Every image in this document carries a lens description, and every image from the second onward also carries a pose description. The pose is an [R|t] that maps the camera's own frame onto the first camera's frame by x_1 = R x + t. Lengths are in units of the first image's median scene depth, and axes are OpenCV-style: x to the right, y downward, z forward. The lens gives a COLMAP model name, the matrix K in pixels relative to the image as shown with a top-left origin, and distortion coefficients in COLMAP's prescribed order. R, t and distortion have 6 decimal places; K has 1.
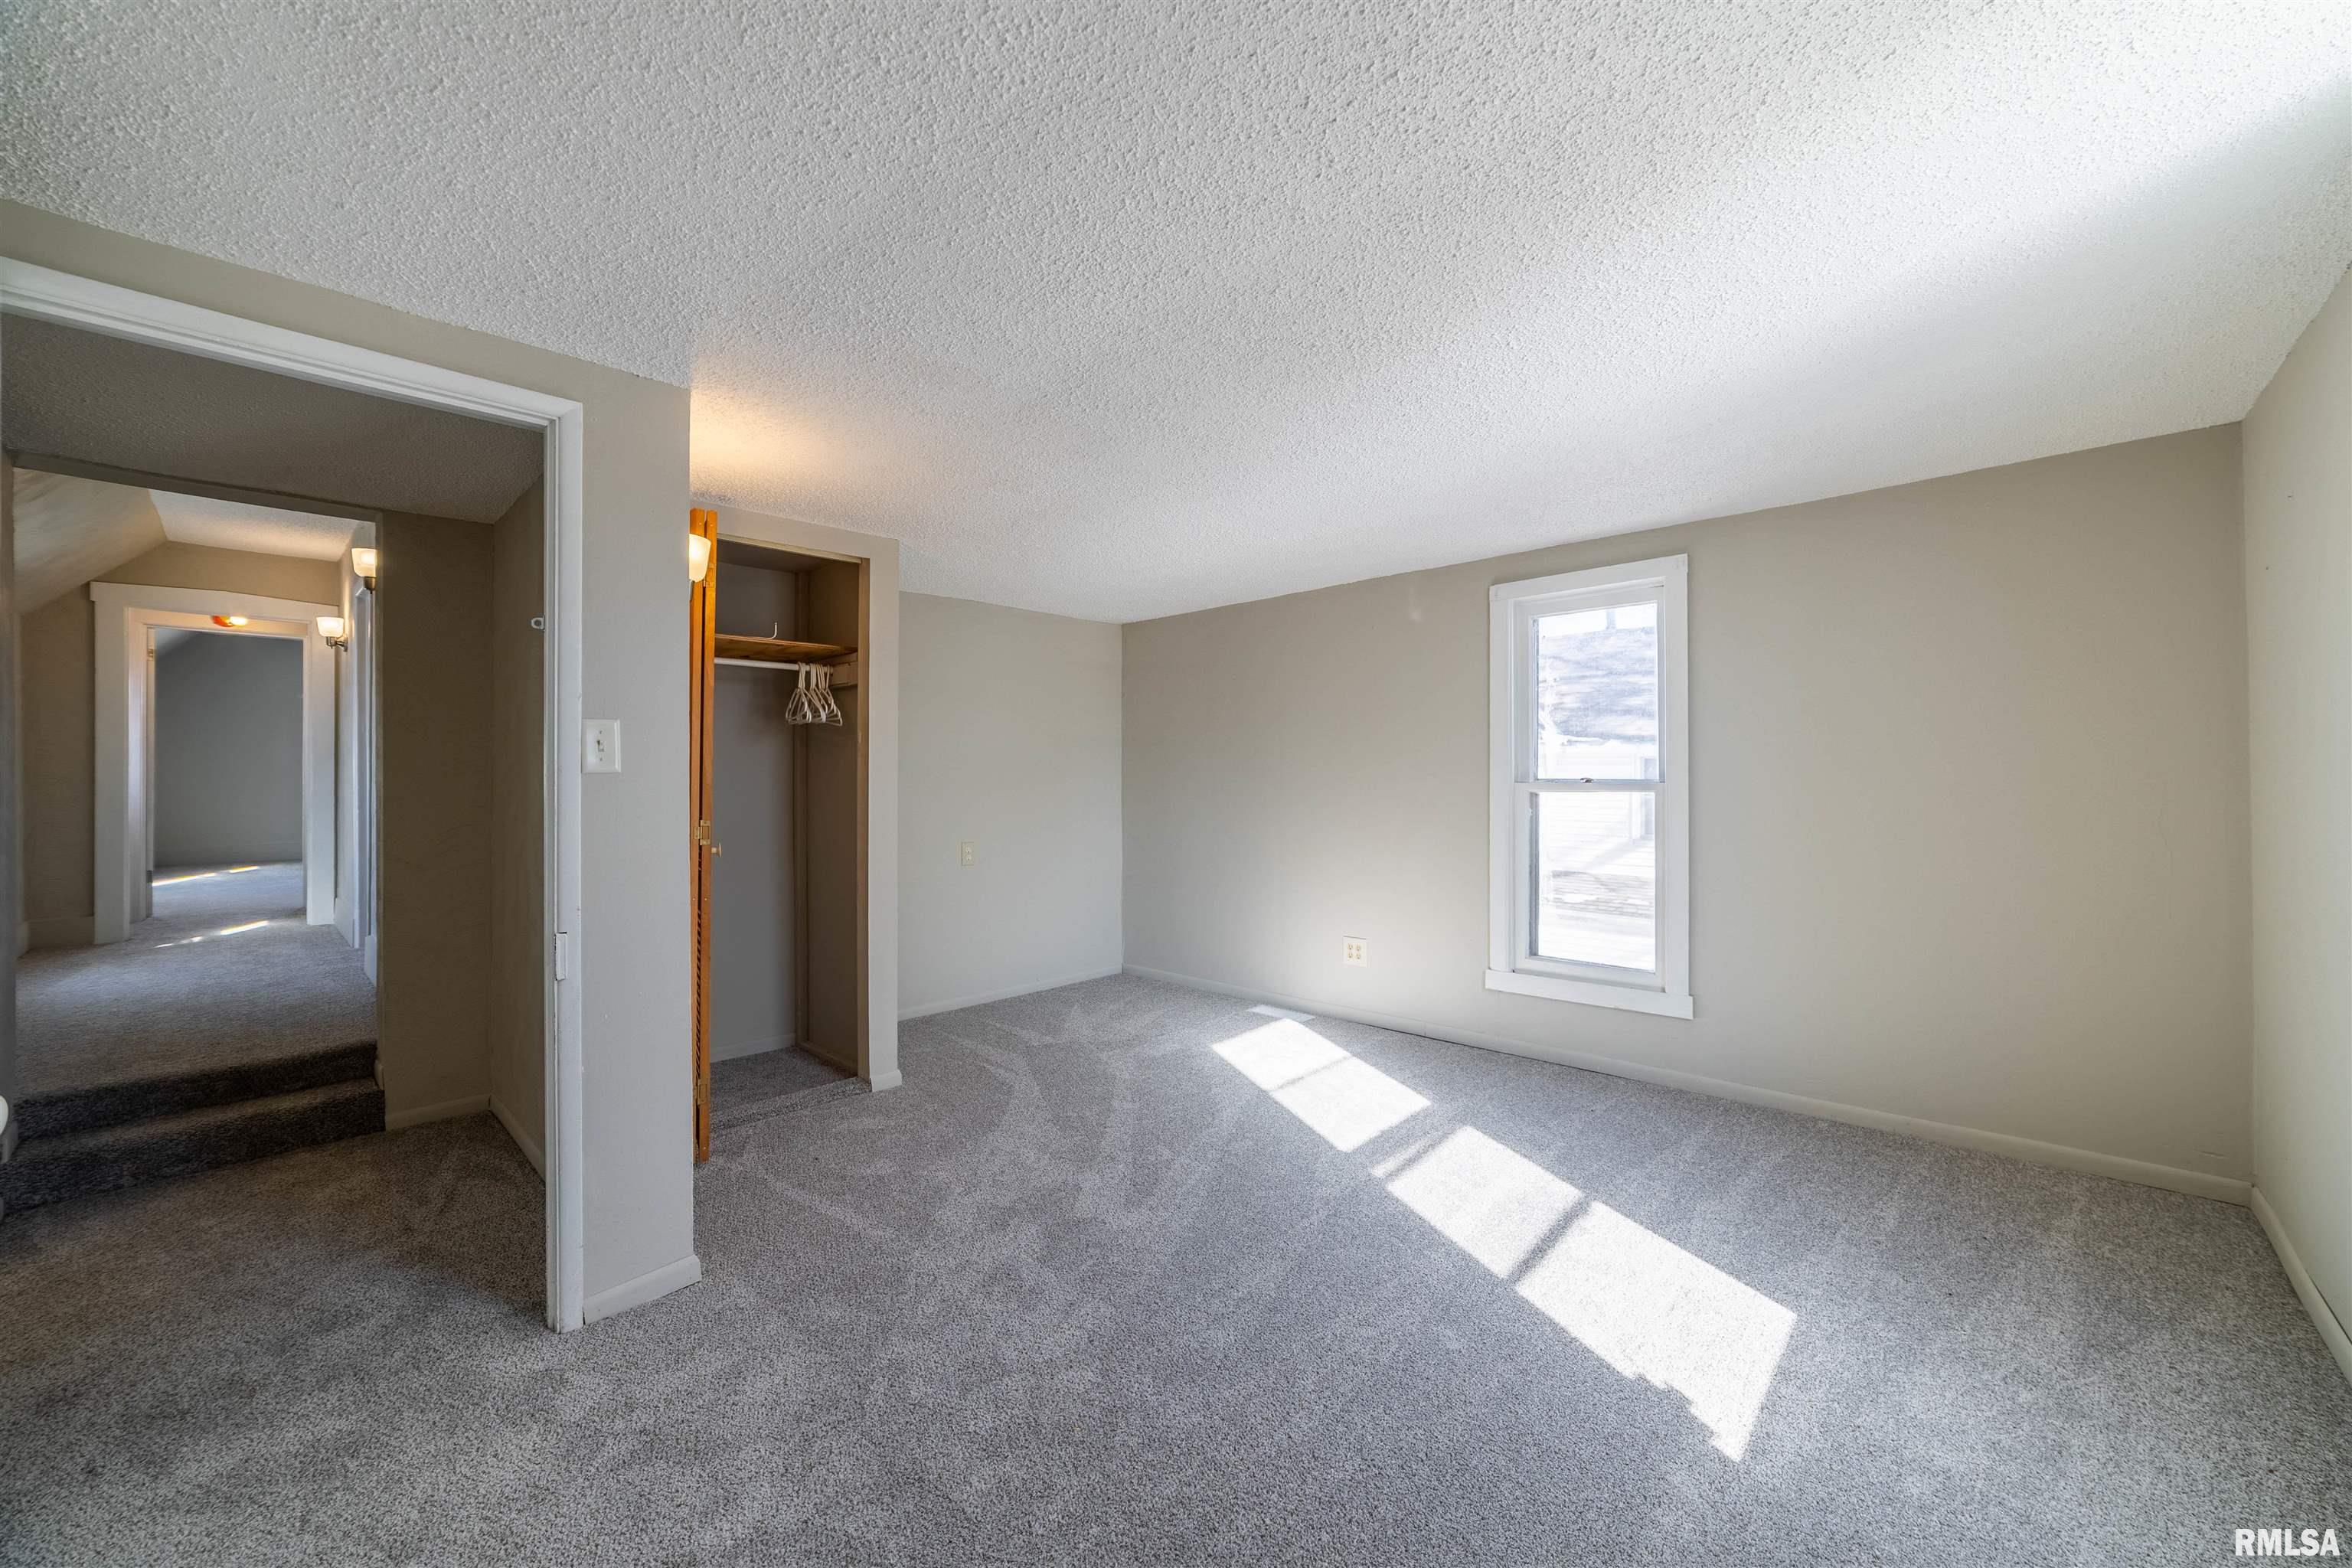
lens RADIAL K [[895.8, 0, 1184.0], [0, 895.8, 769.1], [0, 0, 1]] dist [-0.034088, 0.010123]
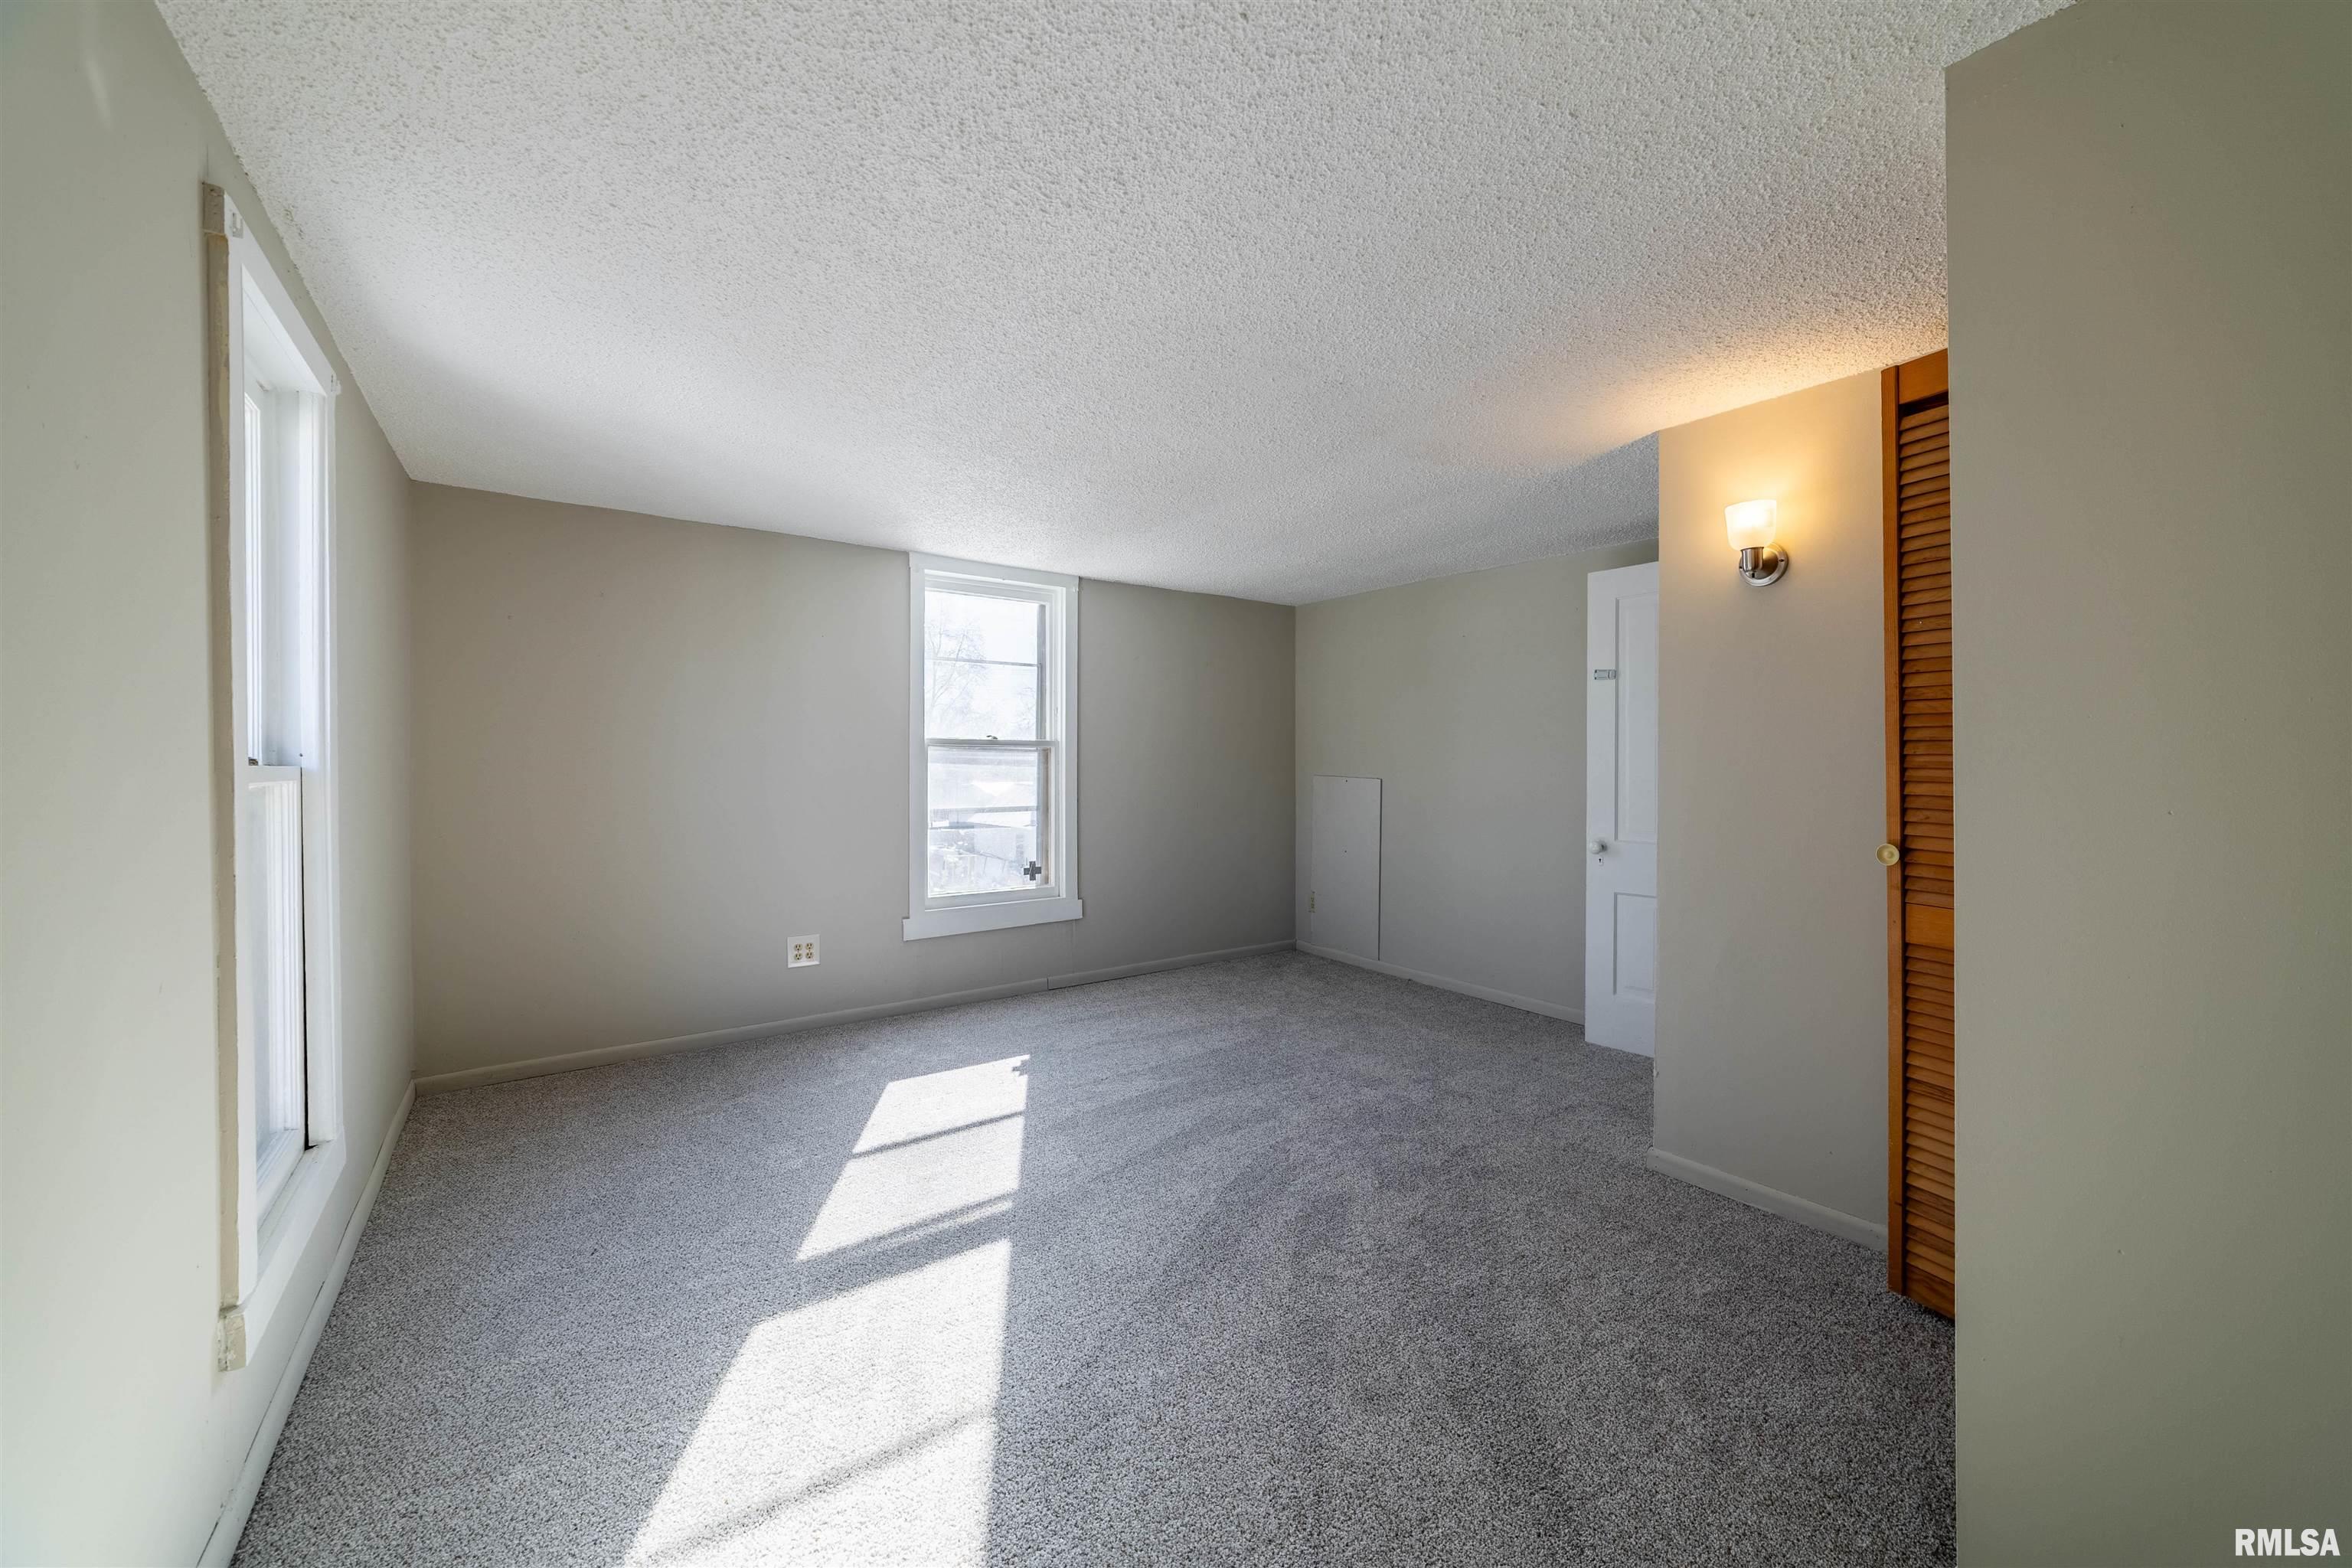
lens RADIAL K [[895.8, 0, 1184.0], [0, 895.8, 769.1], [0, 0, 1]] dist [-0.034088, 0.010123]
pose [[-0.981834, -0.000576, 0.189741, -0.122991], [0.000570, 0.999982, 0.005982, 0.012714], [-0.189741, 0.005982, -0.981816, 1.824038]]
